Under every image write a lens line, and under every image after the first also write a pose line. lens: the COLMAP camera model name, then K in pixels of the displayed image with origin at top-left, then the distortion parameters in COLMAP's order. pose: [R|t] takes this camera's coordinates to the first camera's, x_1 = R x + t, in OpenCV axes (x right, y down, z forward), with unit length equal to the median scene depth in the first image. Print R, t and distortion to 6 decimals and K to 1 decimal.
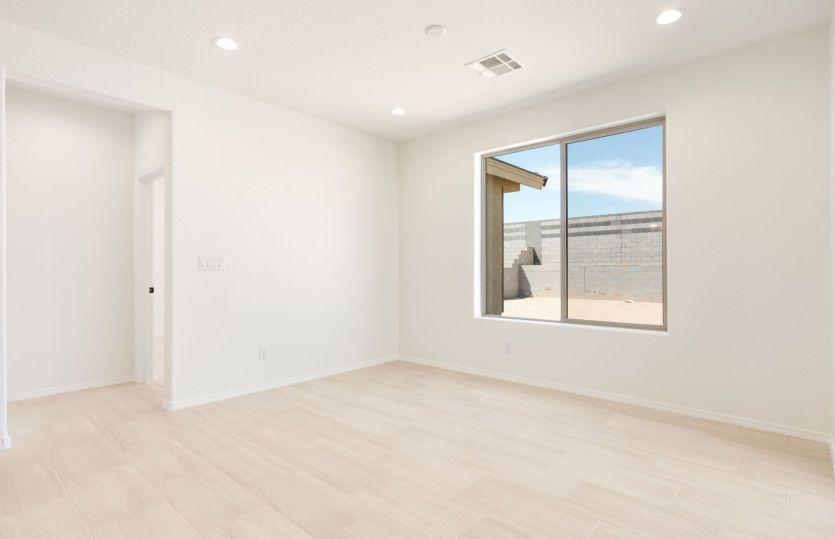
lens RADIAL K [[427.0, 0, 403.8], [0, 427.0, 267.5], [0, 0, 1]] dist [0.001197, 0.000180]
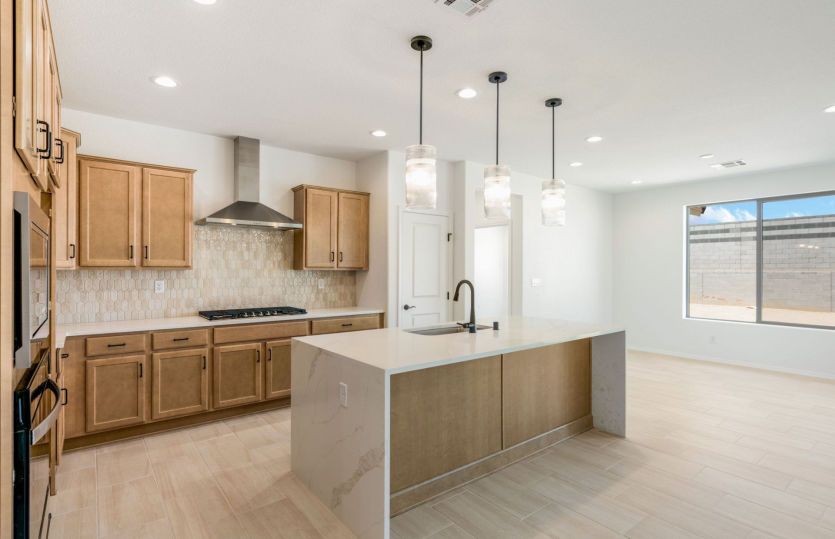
lens RADIAL K [[418.3, 0, 401.2], [0, 418.3, 269.2], [0, 0, 1]] dist [-0.004405, -0.000616]
pose [[0.984745, 0.005565, -0.173917, -0.128673], [-0.004869, 0.999978, 0.004428, -0.012661], [0.173938, -0.003513, 0.984750, -0.137505]]
